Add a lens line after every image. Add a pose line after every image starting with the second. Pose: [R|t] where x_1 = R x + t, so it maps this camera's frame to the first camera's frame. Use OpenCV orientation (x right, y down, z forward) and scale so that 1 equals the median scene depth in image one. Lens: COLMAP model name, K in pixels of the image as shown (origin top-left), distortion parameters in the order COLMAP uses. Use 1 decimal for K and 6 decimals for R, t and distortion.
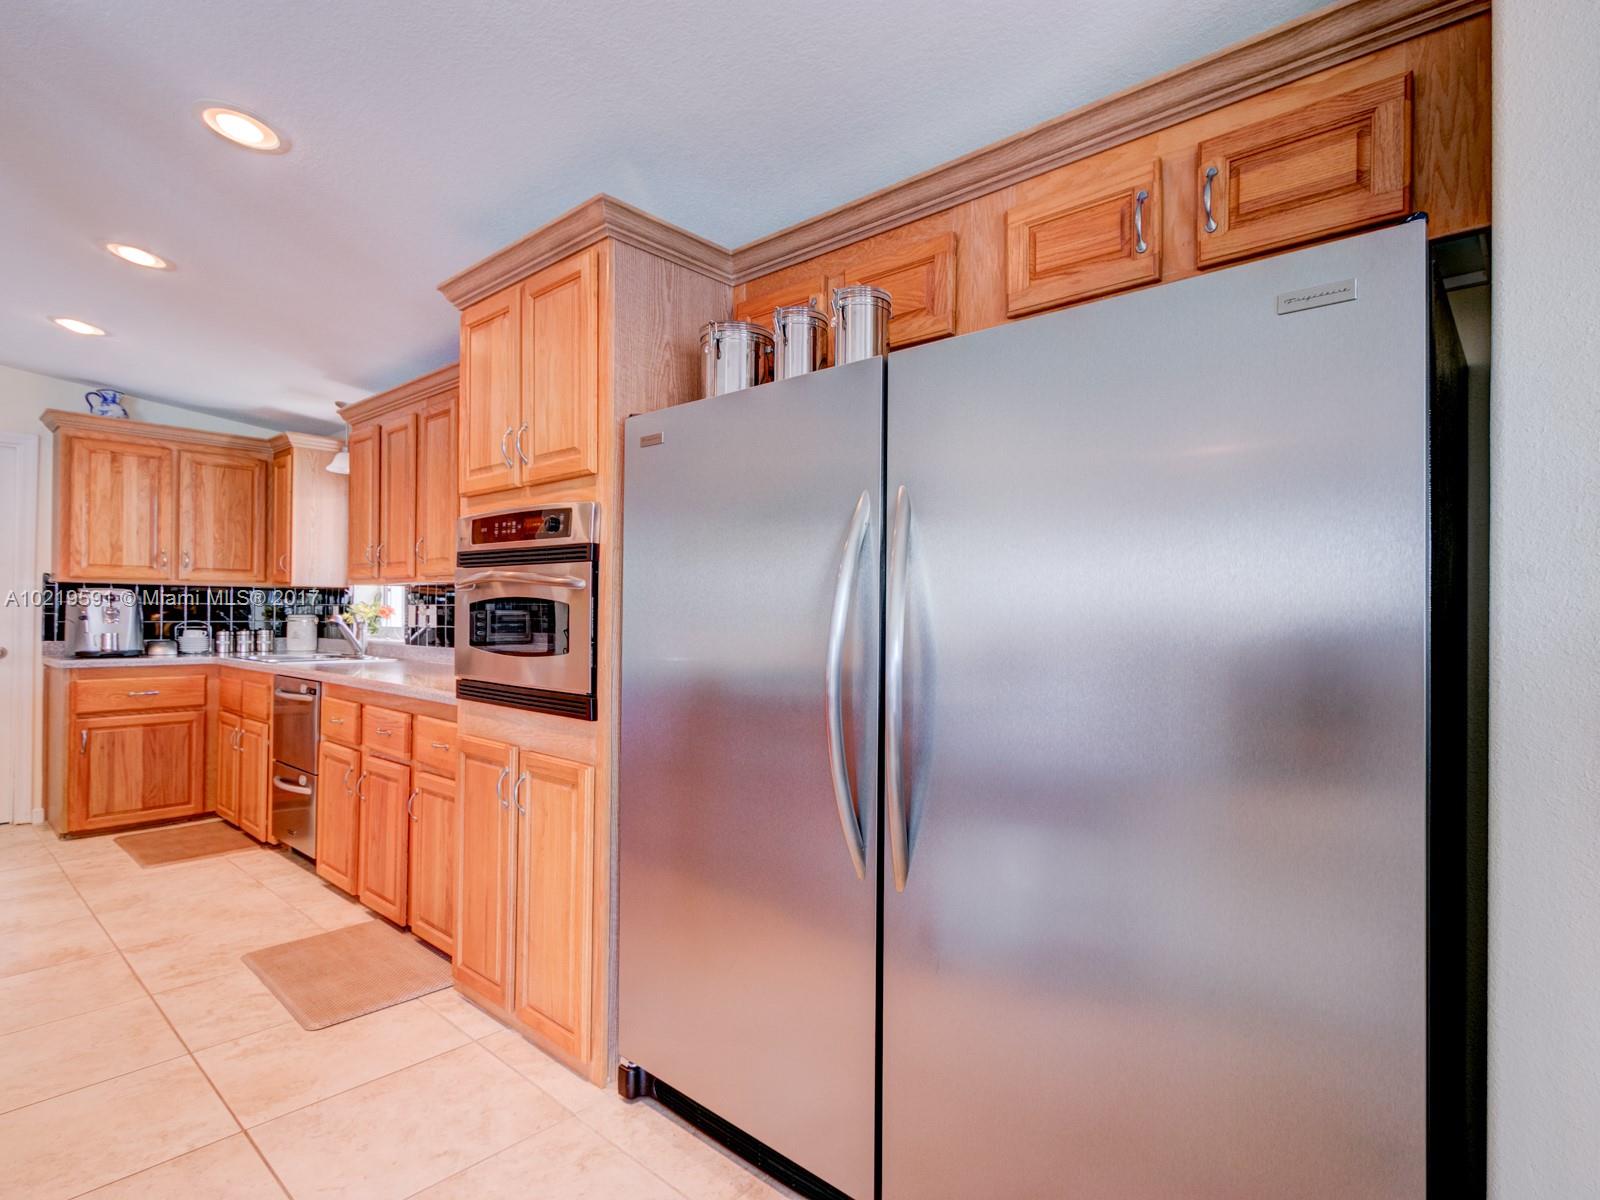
lens RADIAL K [[803.7, 0, 881.6], [0, 803.7, 608.0], [0, 0, 1]] dist [0.003334, -0.000727]
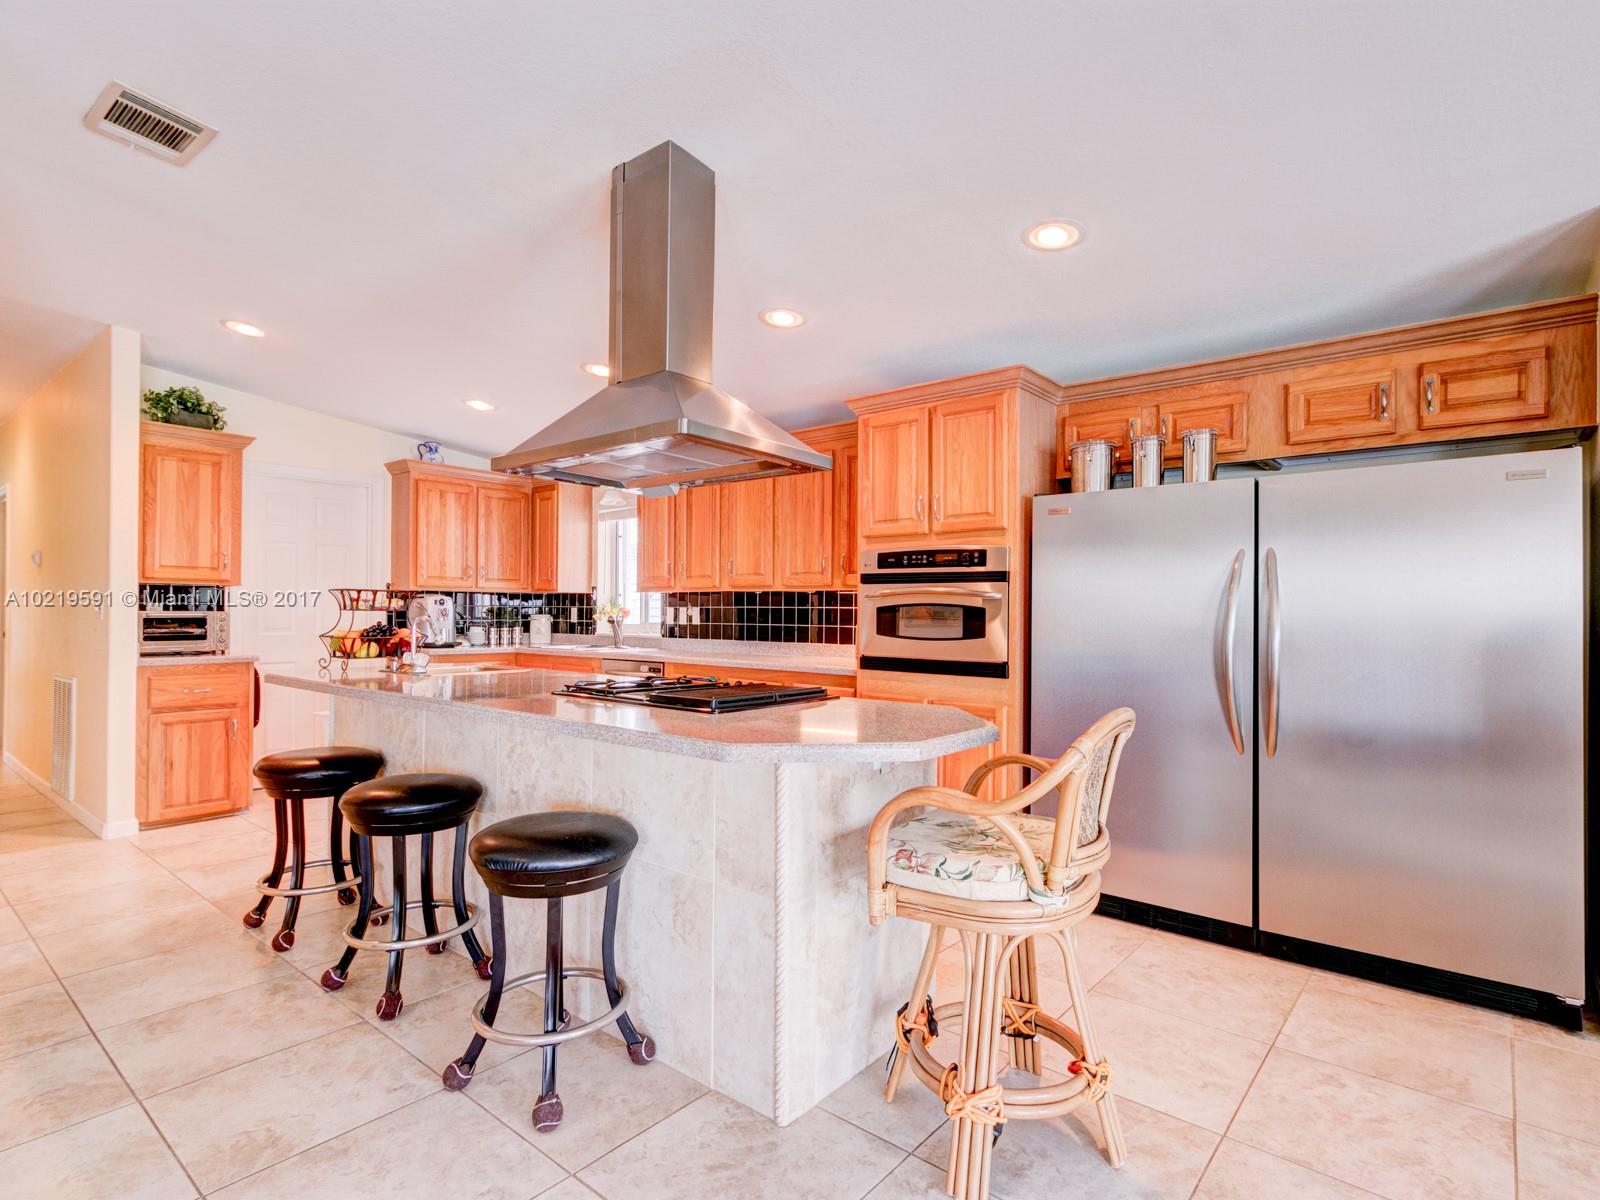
lens RADIAL K [[816.1, 0, 803.0], [0, 816.1, 608.6], [0, 0, 1]] dist [0.010765, -0.006331]
pose [[0.999973, -0.001503, -0.007138, -0.705794], [0.001517, 0.999997, 0.002042, -0.007068], [0.007135, -0.002053, 0.999972, -0.630874]]
